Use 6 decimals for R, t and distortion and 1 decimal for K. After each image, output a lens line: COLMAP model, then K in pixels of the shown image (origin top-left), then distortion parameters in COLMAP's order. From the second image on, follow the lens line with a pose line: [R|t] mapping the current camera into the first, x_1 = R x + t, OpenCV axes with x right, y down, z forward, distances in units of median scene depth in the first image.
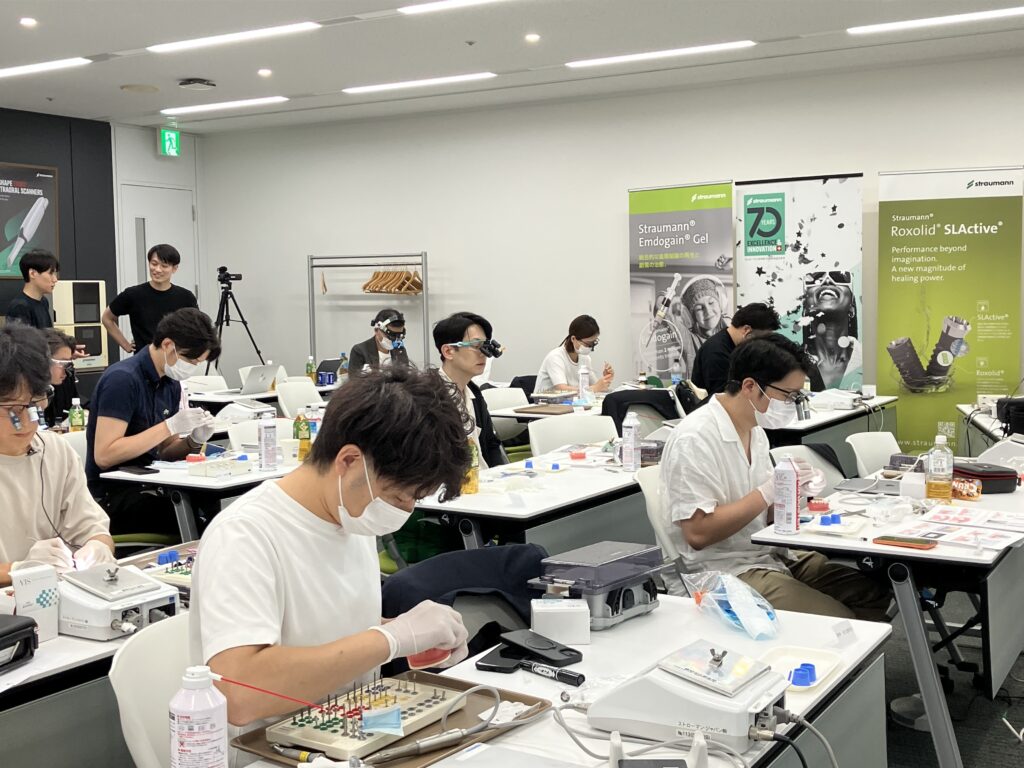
lens RADIAL K [[1225.3, 0, 512.0], [0, 1225.3, 385.3], [0, 0, 1]] dist [0.117539, 0.000000]
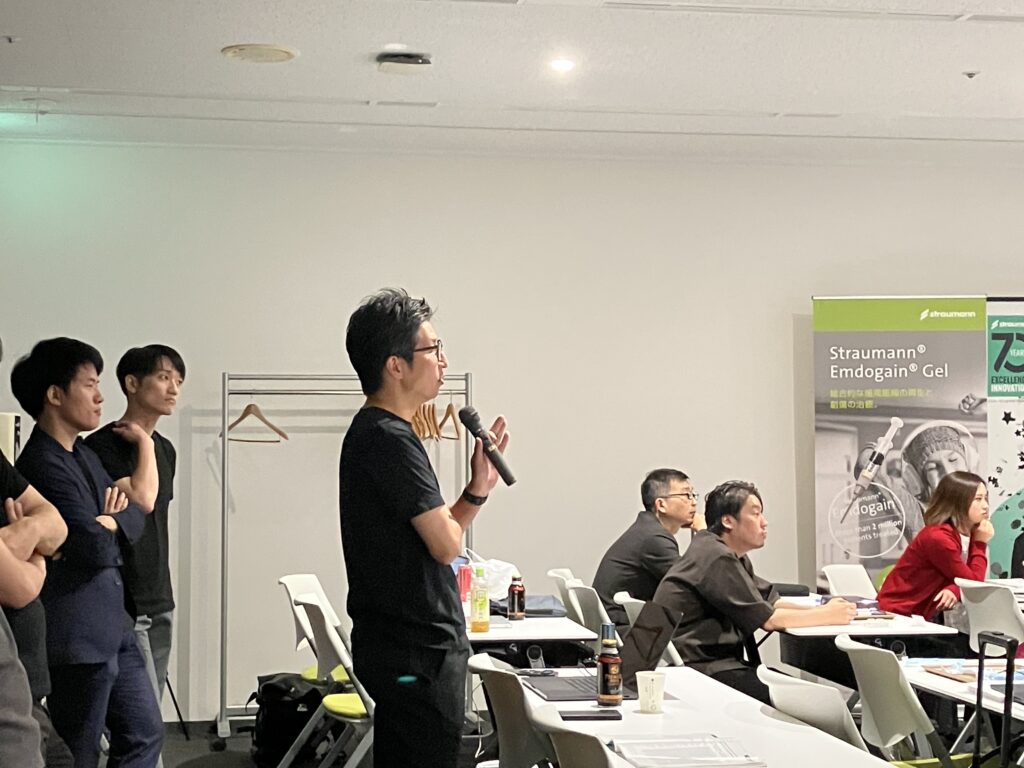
lens RADIAL K [[1738.0, 0, 511.9], [0, 1738.0, 383.8], [0, 0, 1]] dist [0.062876, 0.000000]
pose [[0.722134, 0.023286, 0.691361, -0.722231], [0.043044, 0.995984, -0.078506, -0.041303], [-0.690413, 0.086451, 0.718231, 0.431003]]
